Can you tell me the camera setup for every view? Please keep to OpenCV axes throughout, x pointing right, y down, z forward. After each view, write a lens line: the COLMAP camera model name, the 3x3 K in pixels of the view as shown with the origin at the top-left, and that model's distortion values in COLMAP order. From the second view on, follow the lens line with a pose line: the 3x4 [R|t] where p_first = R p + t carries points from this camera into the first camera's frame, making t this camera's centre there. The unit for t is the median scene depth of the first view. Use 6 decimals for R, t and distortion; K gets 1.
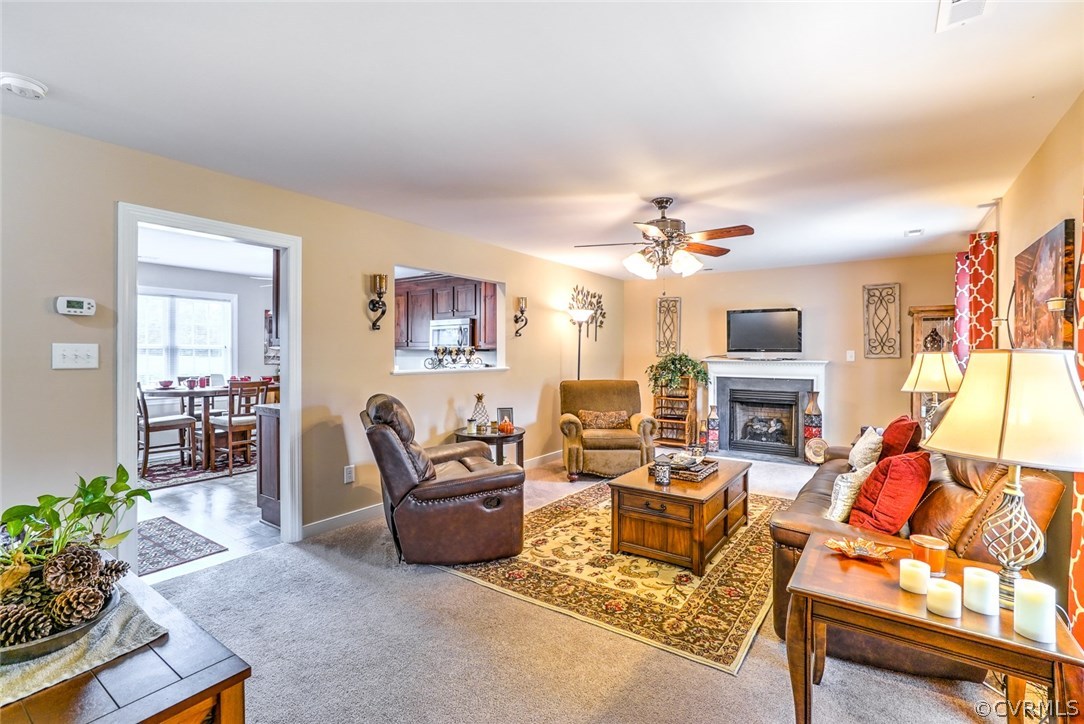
lens RADIAL K [[501.9, 0, 542.0], [0, 501.9, 362.0], [0, 0, 1]] dist [-0.043014, 0.023767]
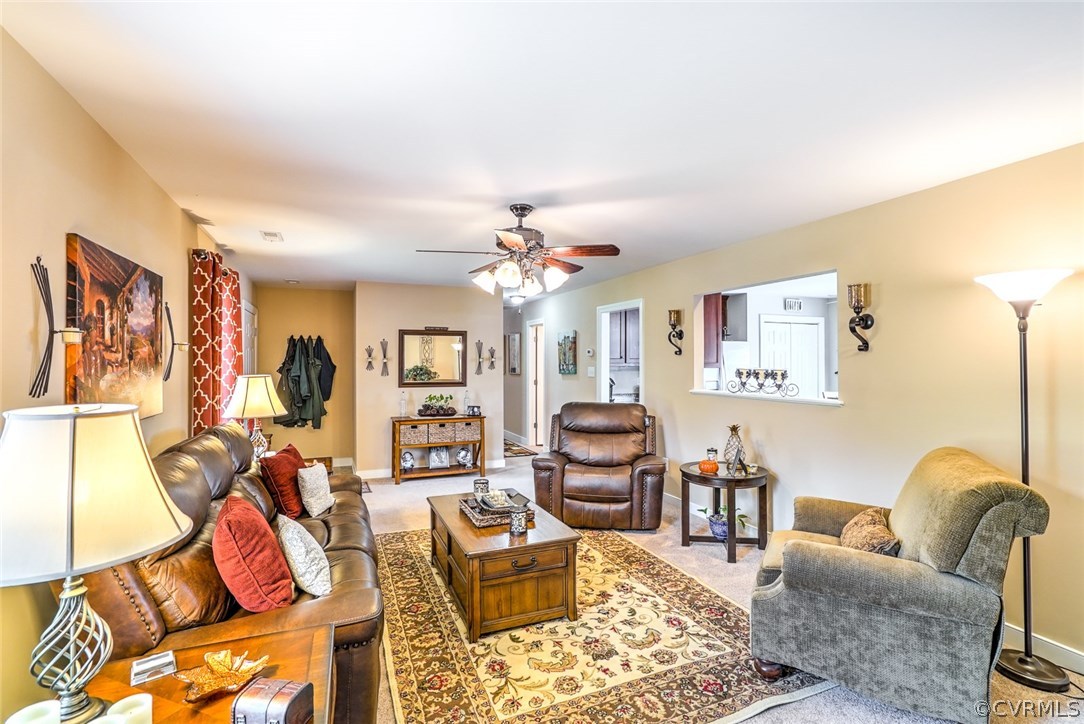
lens RADIAL K [[501.9, 0, 542.0], [0, 501.9, 362.0], [0, 0, 1]] dist [-0.043014, 0.023767]
pose [[-0.531330, -0.001288, -0.847164, 0.923213], [-0.013948, 0.999877, 0.007228, -0.053164], [0.847050, 0.015657, -0.531282, 1.428827]]
